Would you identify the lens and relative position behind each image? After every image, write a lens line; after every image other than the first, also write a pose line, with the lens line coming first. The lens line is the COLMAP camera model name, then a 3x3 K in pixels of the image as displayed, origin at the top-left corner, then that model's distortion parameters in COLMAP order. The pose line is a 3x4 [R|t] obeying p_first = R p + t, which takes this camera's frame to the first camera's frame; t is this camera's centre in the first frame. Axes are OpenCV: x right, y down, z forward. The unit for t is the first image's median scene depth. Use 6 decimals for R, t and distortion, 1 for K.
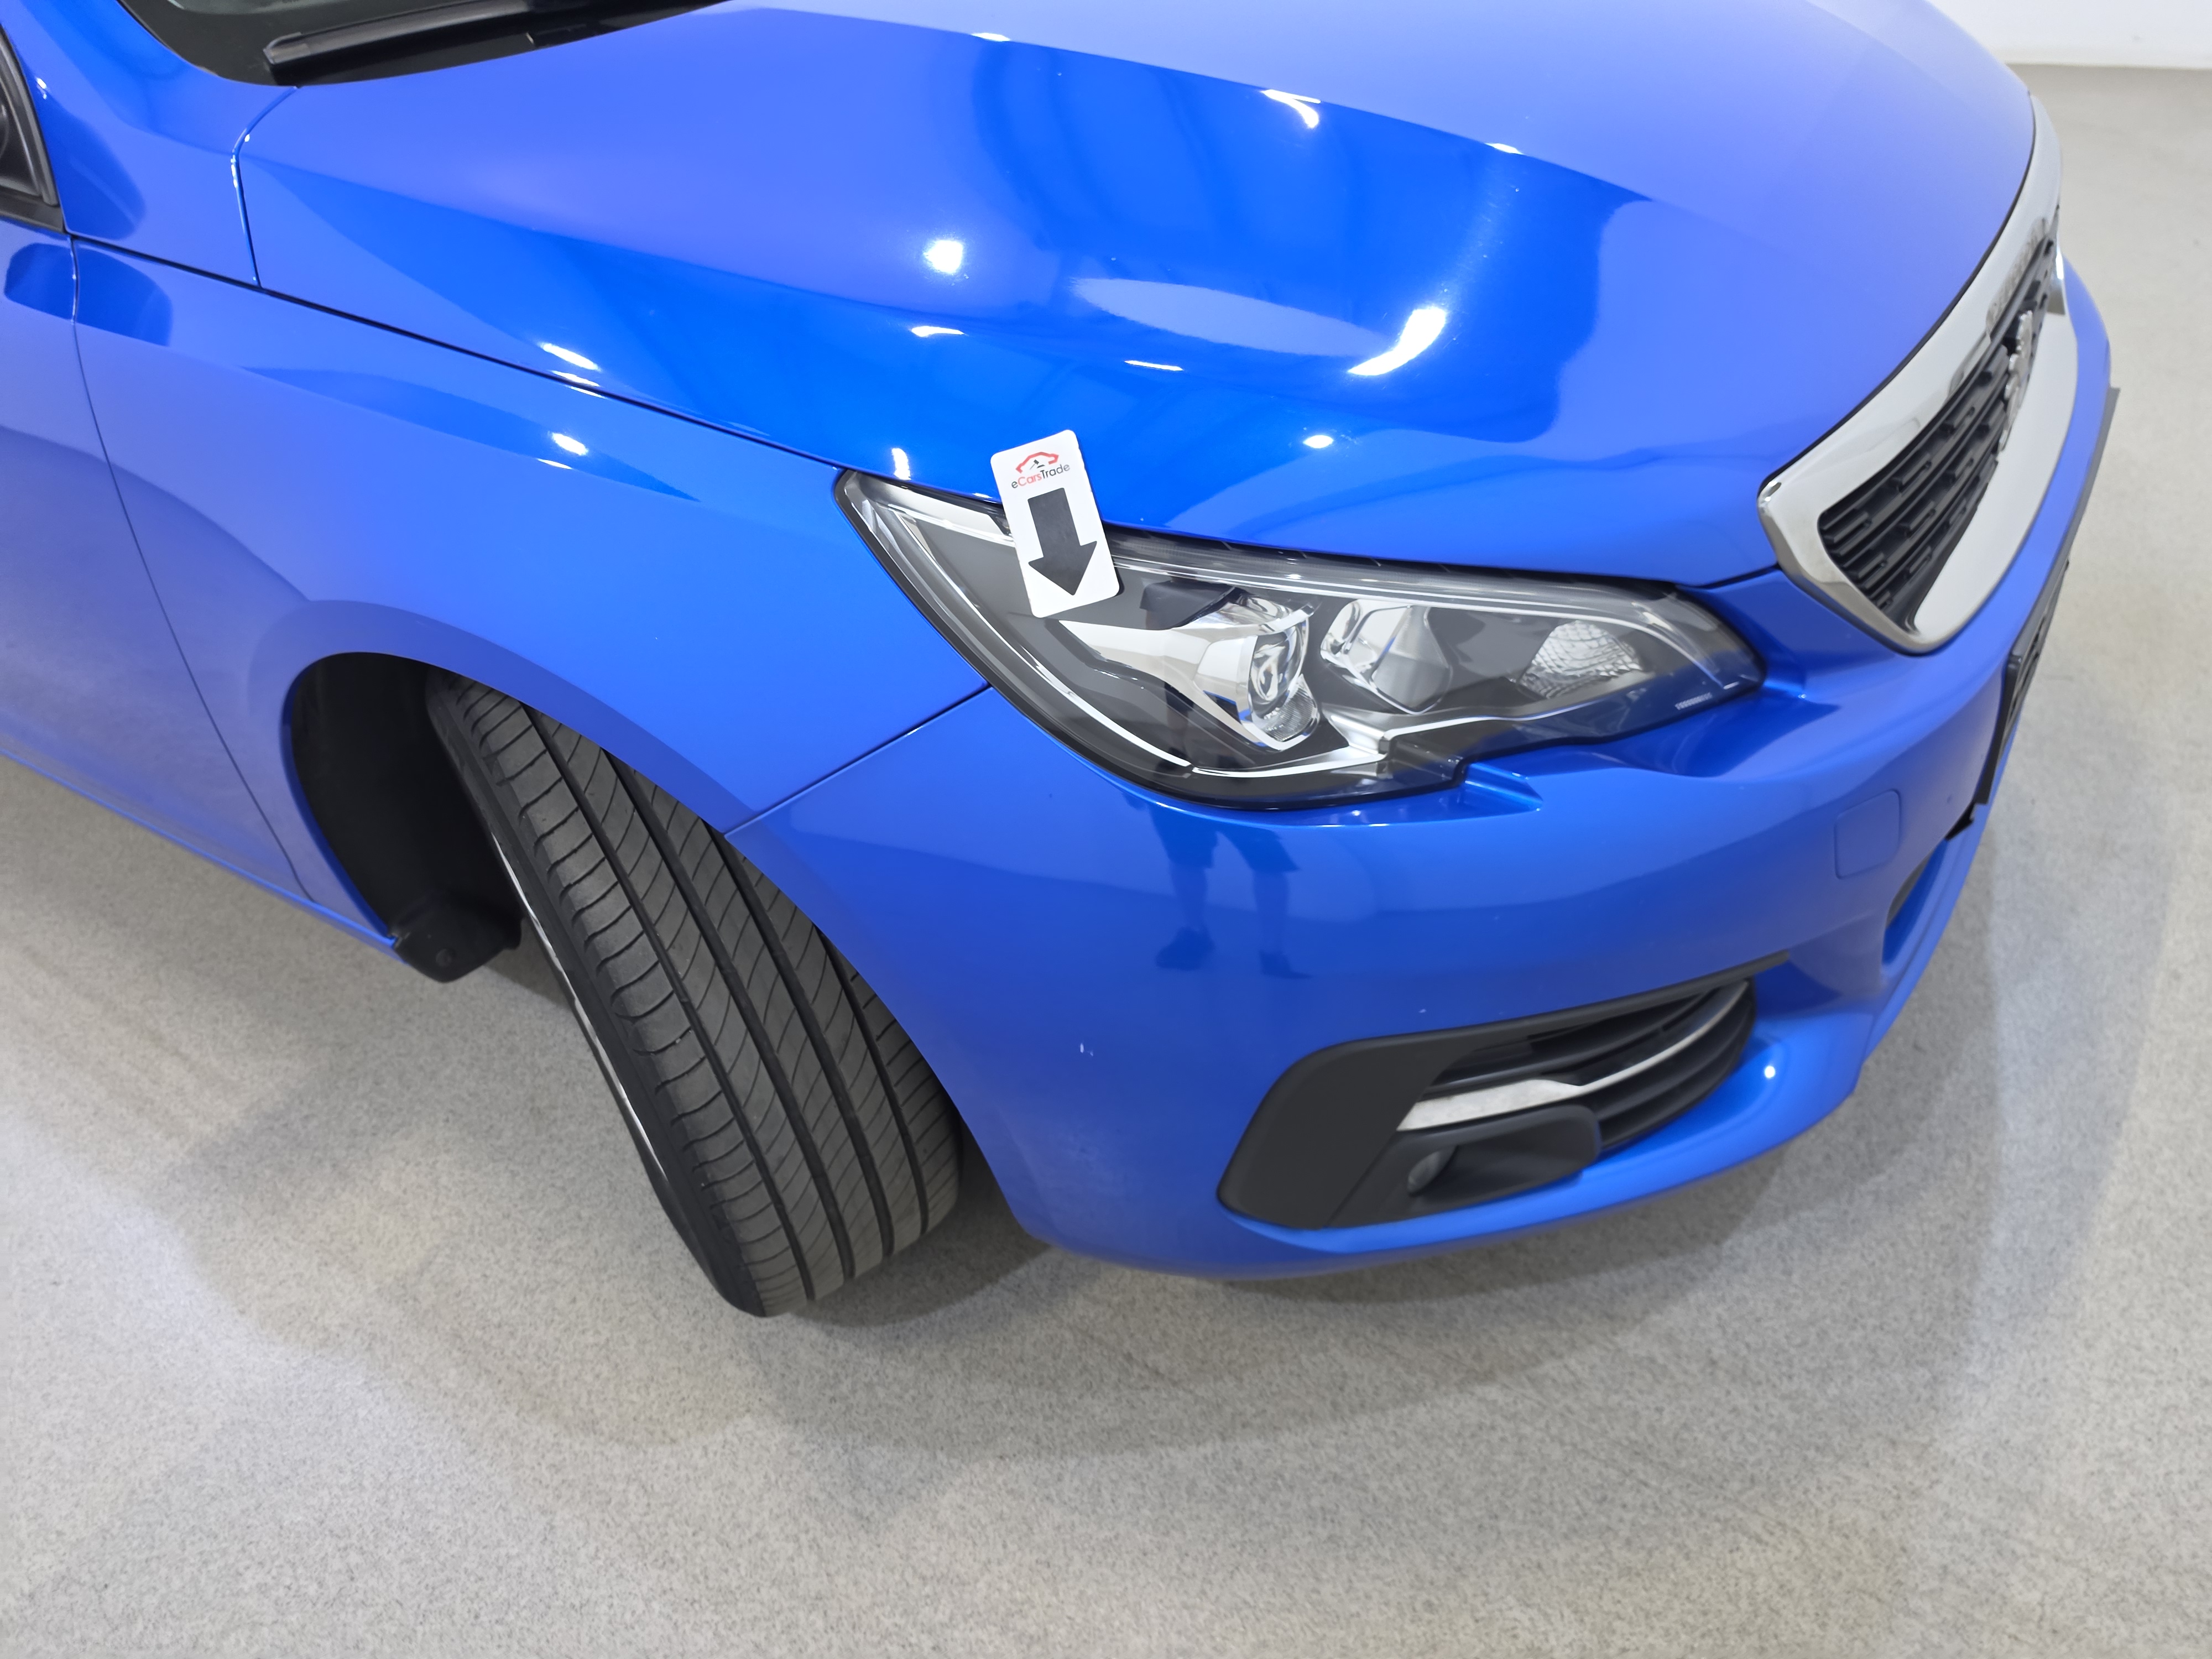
lens RADIAL K [[1622.6, 0, 1093.3], [0, 1622.6, 849.7], [0, 0, 1]] dist [0.128333, -0.237233]
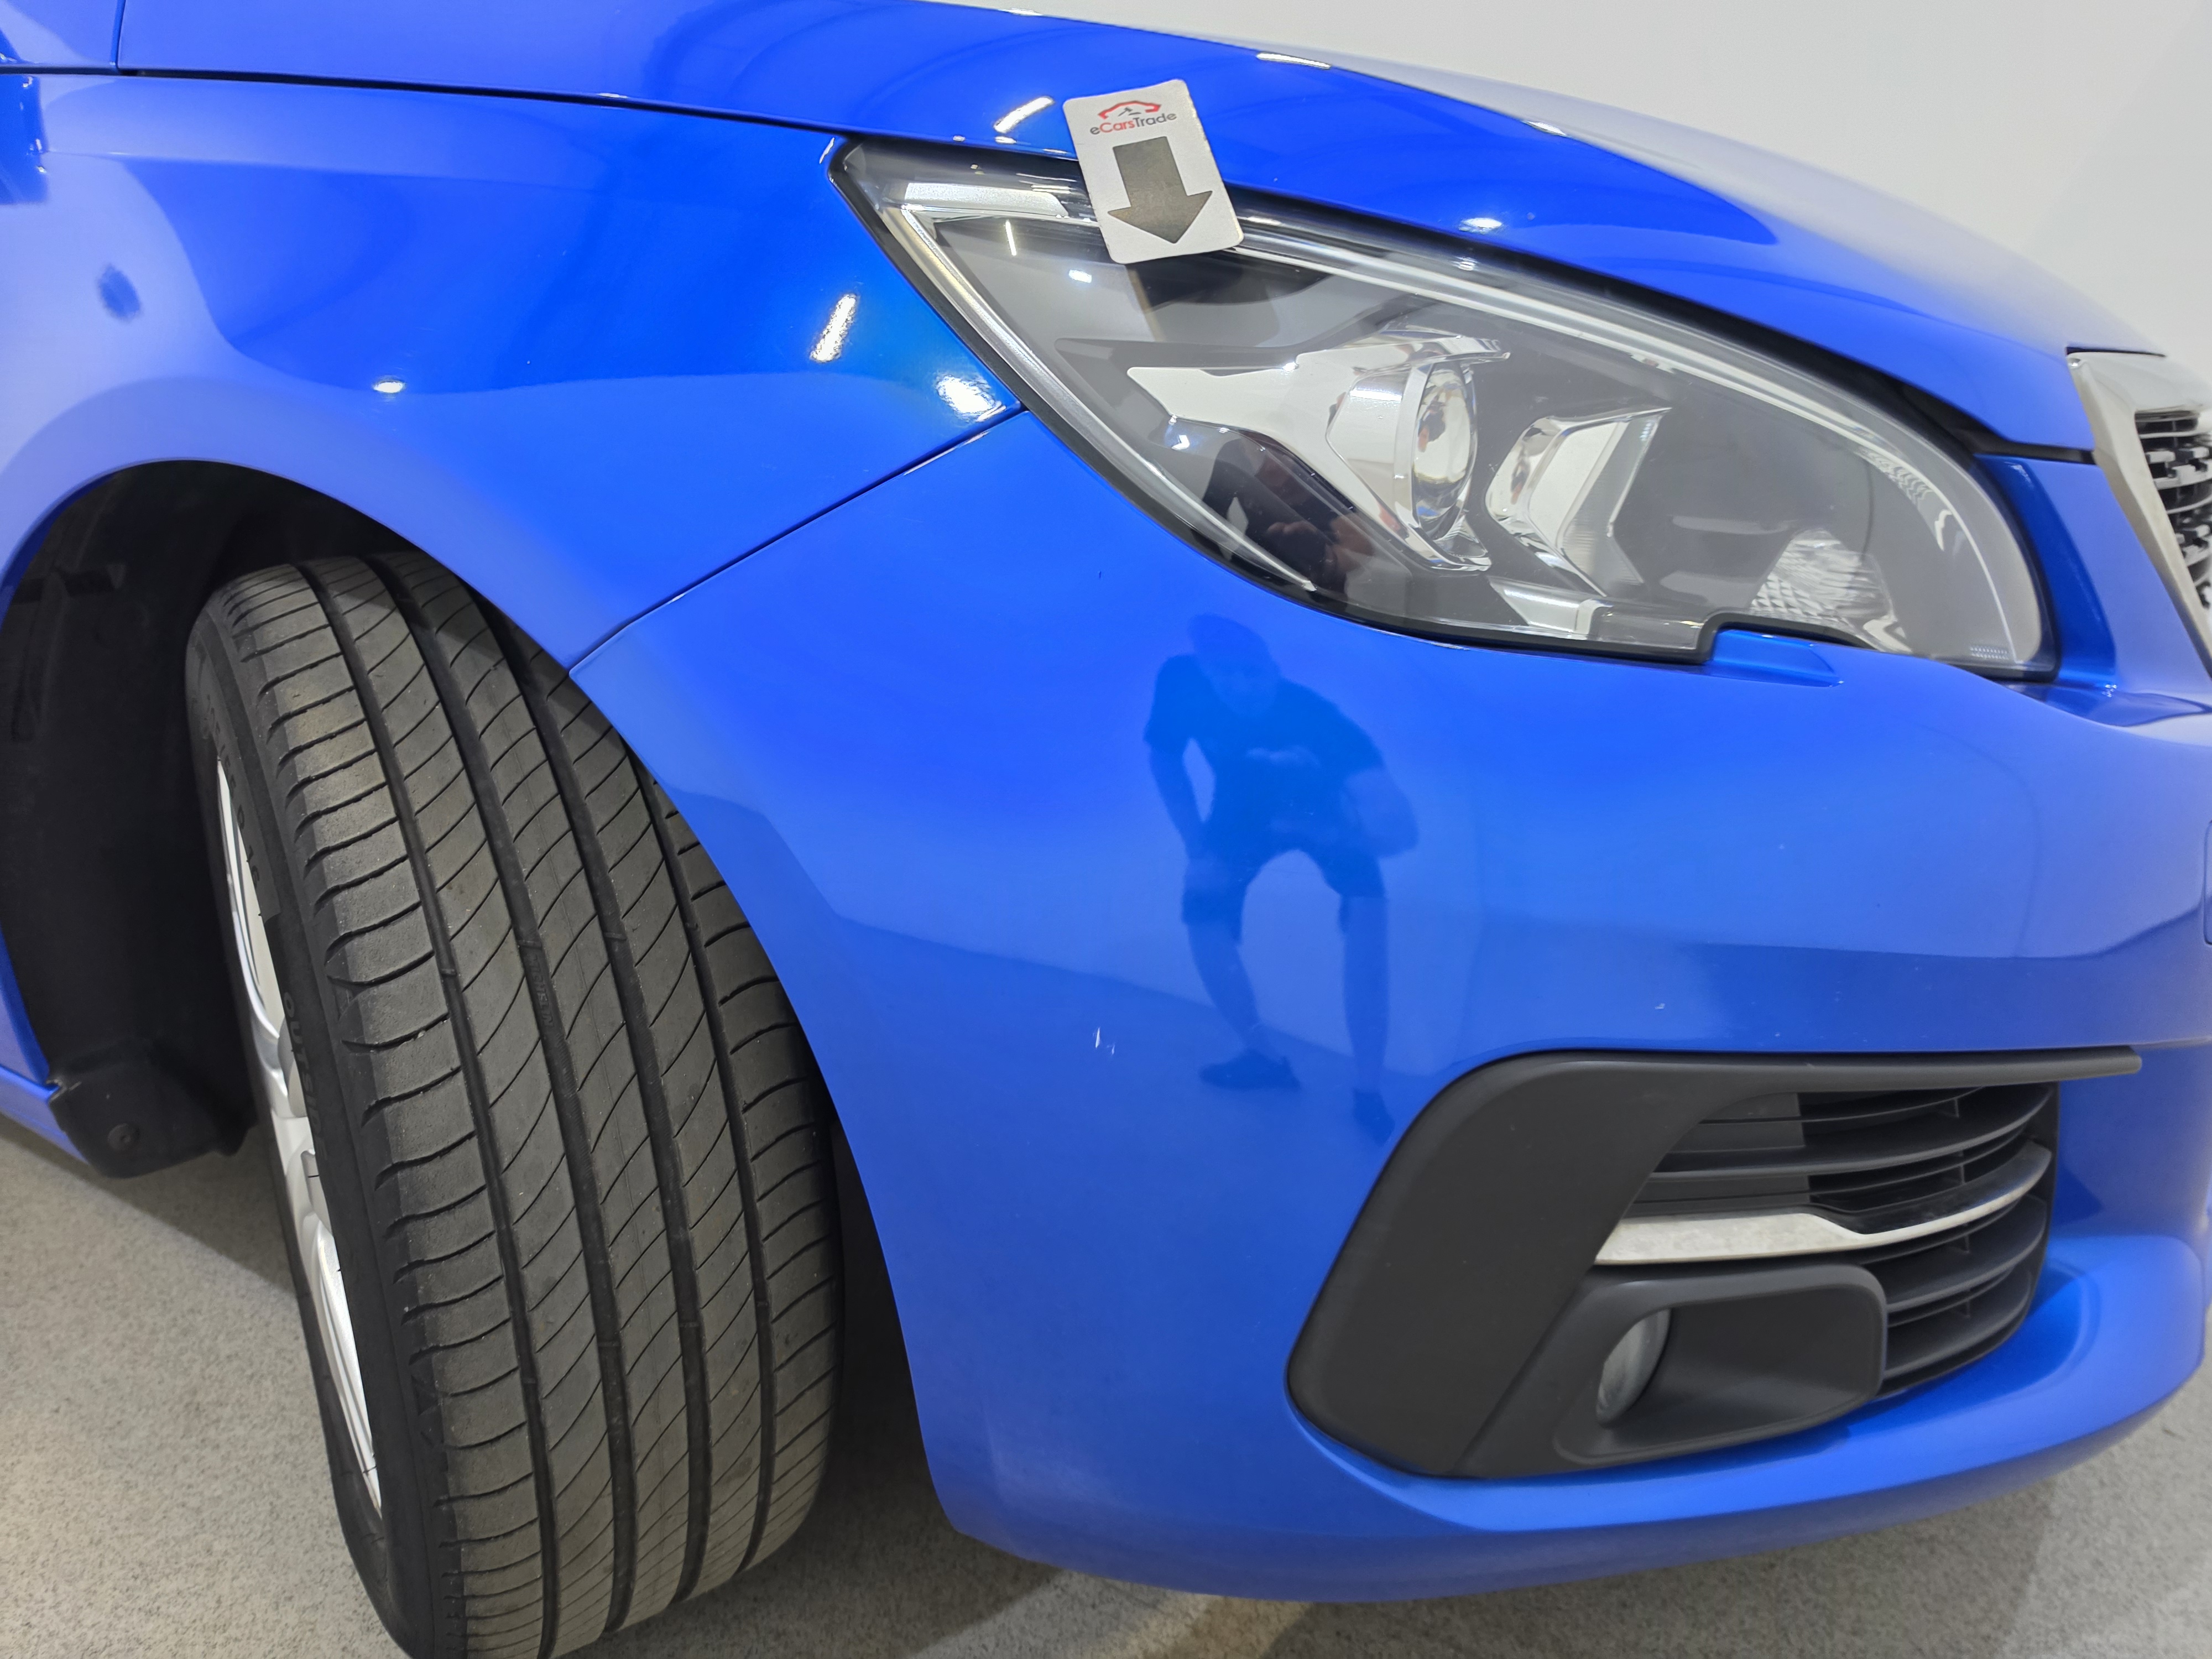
lens RADIAL K [[1630.9, 0, 1116.8], [0, 1630.9, 807.8], [0, 0, 1]] dist [0.054214, -0.057339]
pose [[0.992971, 0.104942, 0.054740, -0.036443], [-0.075691, 0.918567, -0.387952, 0.242972], [-0.090995, 0.381081, 0.920053, 0.358559]]
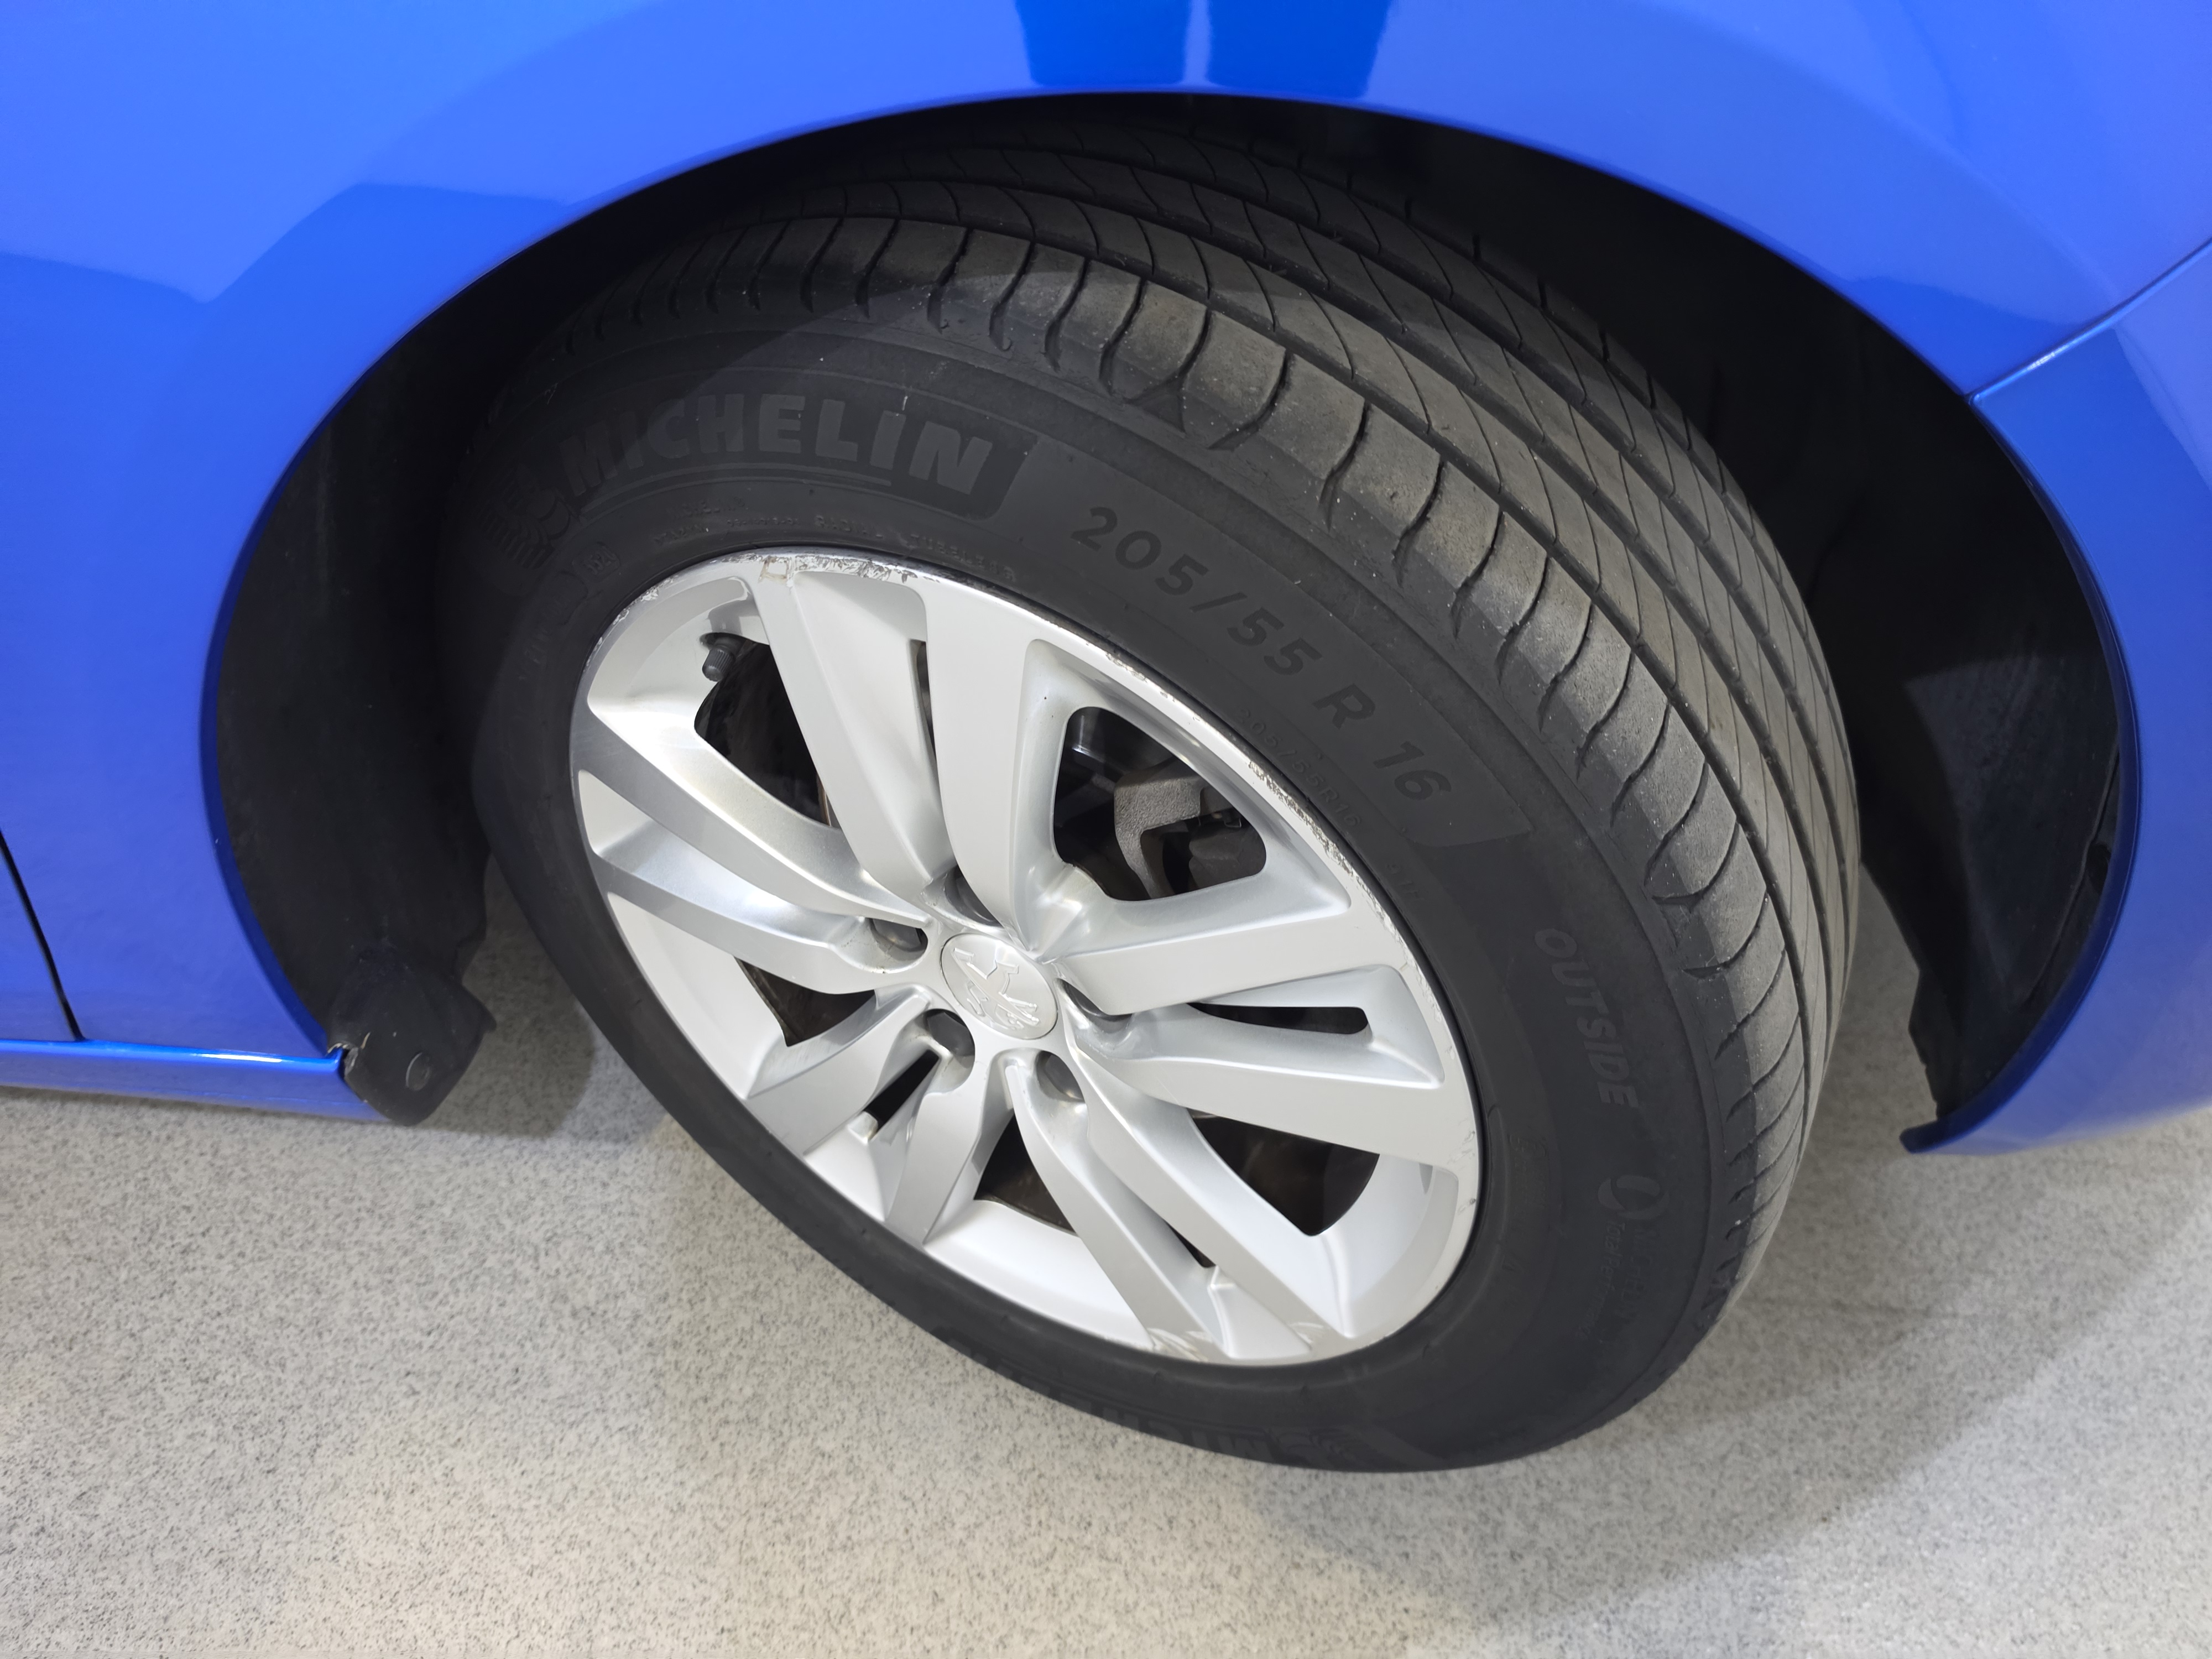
lens RADIAL K [[1662.1, 0, 1103.1], [0, 1662.1, 872.6], [0, 0, 1]] dist [-0.007439, -0.002288]
pose [[0.862630, -0.244215, 0.442977, -0.575321], [0.232316, 0.969185, 0.081915, 0.021577], [-0.449332, 0.032248, 0.892783, 0.631831]]
